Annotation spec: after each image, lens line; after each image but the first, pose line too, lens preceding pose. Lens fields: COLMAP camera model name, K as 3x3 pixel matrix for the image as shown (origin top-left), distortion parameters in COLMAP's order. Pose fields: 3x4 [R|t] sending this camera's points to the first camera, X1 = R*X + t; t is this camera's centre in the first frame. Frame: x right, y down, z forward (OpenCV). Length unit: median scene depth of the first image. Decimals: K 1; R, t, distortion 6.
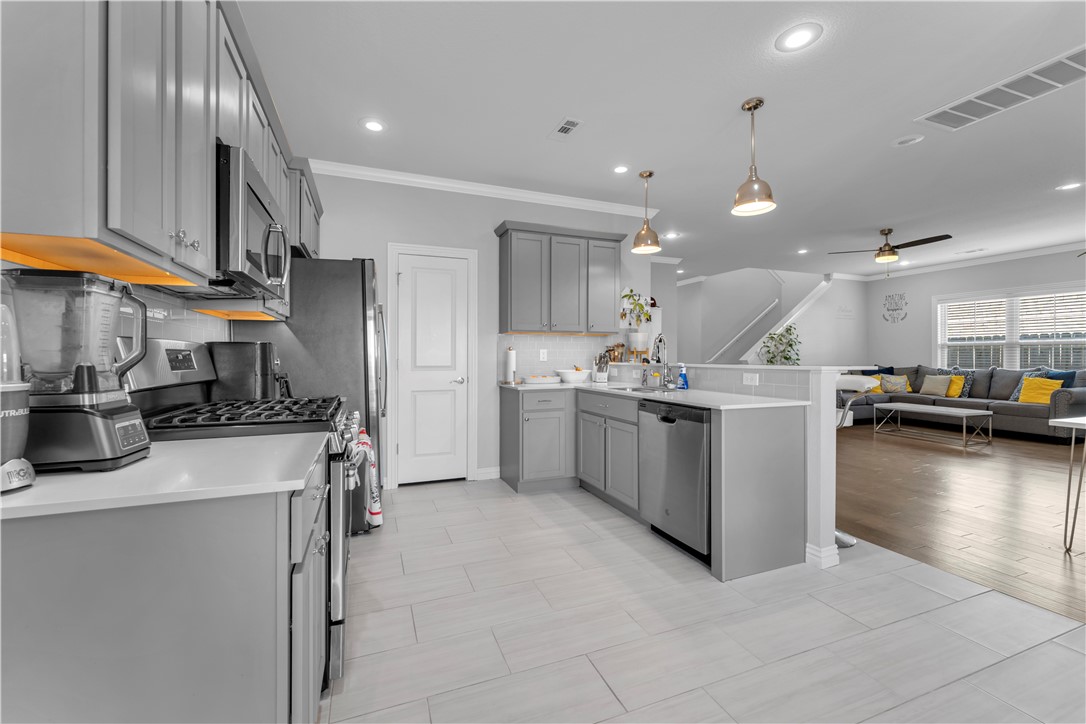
lens RADIAL K [[441.3, 0, 538.1], [0, 441.3, 354.2], [0, 0, 1]] dist [-0.003011, 0.000301]
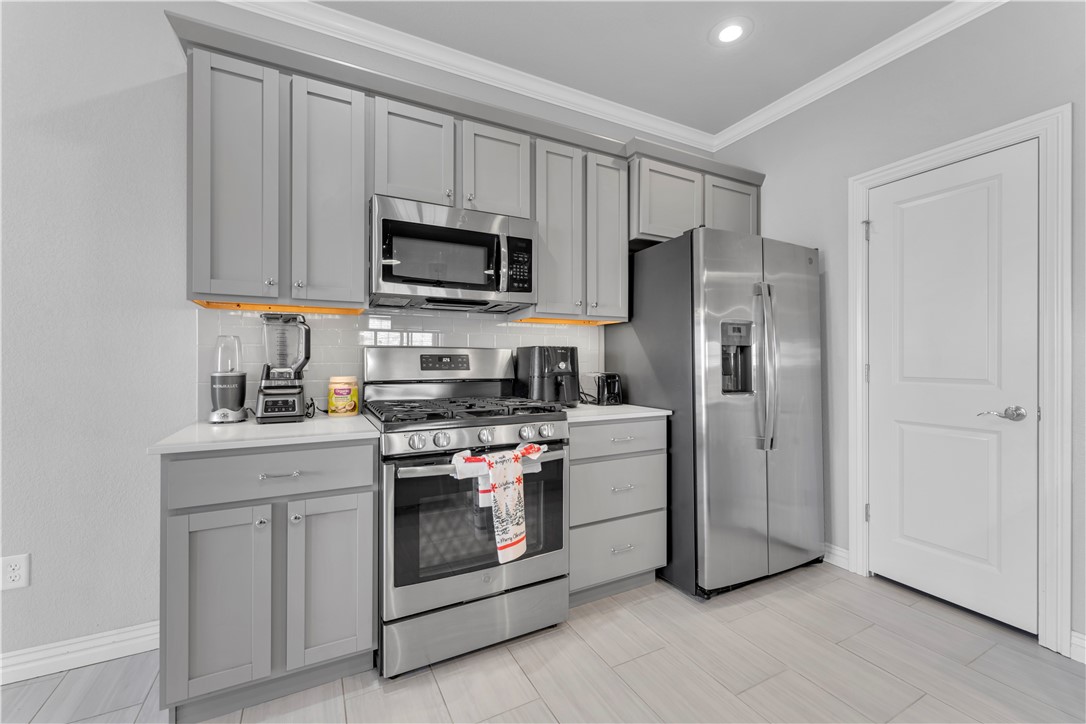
lens RADIAL K [[441.3, 0, 540.6], [0, 441.3, 358.1], [0, 0, 1]] dist [-0.003011, 0.000301]
pose [[0.104957, -0.000686, -0.994477, 0.988023], [0.003780, 0.999993, -0.000291, 0.005937], [0.994470, -0.003728, 0.104959, 2.066502]]
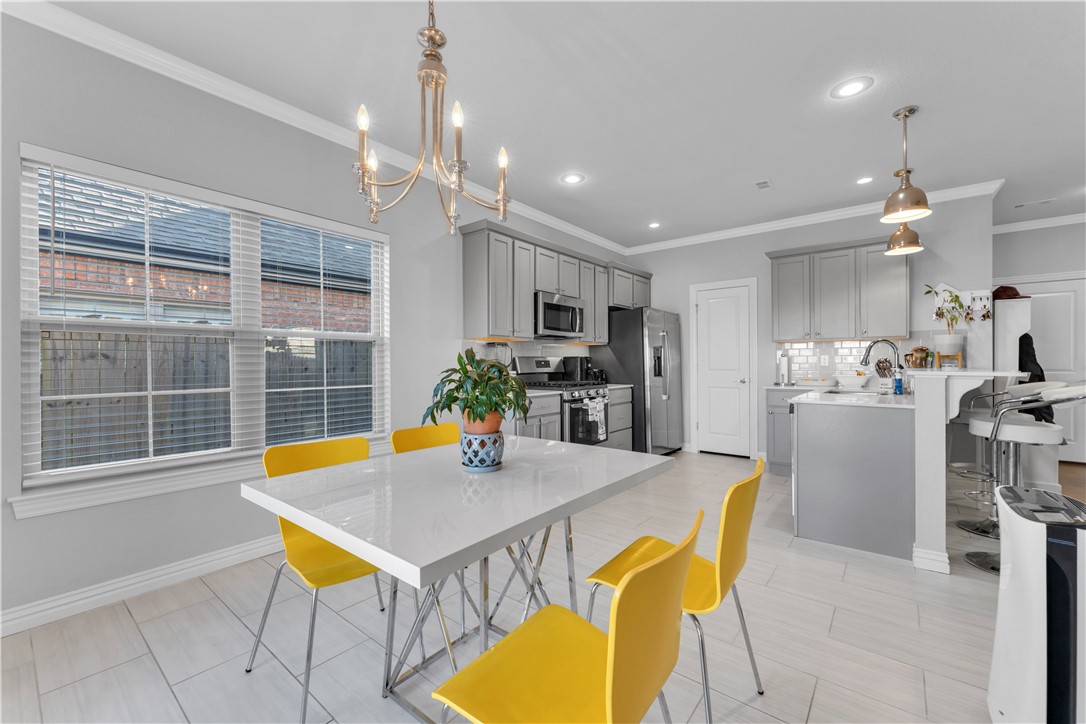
lens RADIAL K [[441.3, 0, 542.8], [0, 441.3, 363.6], [0, 0, 1]] dist [-0.003011, 0.000301]
pose [[0.498810, -0.001759, -0.866709, 2.894105], [0.007717, 0.999967, 0.002412, 0.007258], [0.866677, -0.007892, 0.498808, -0.701993]]
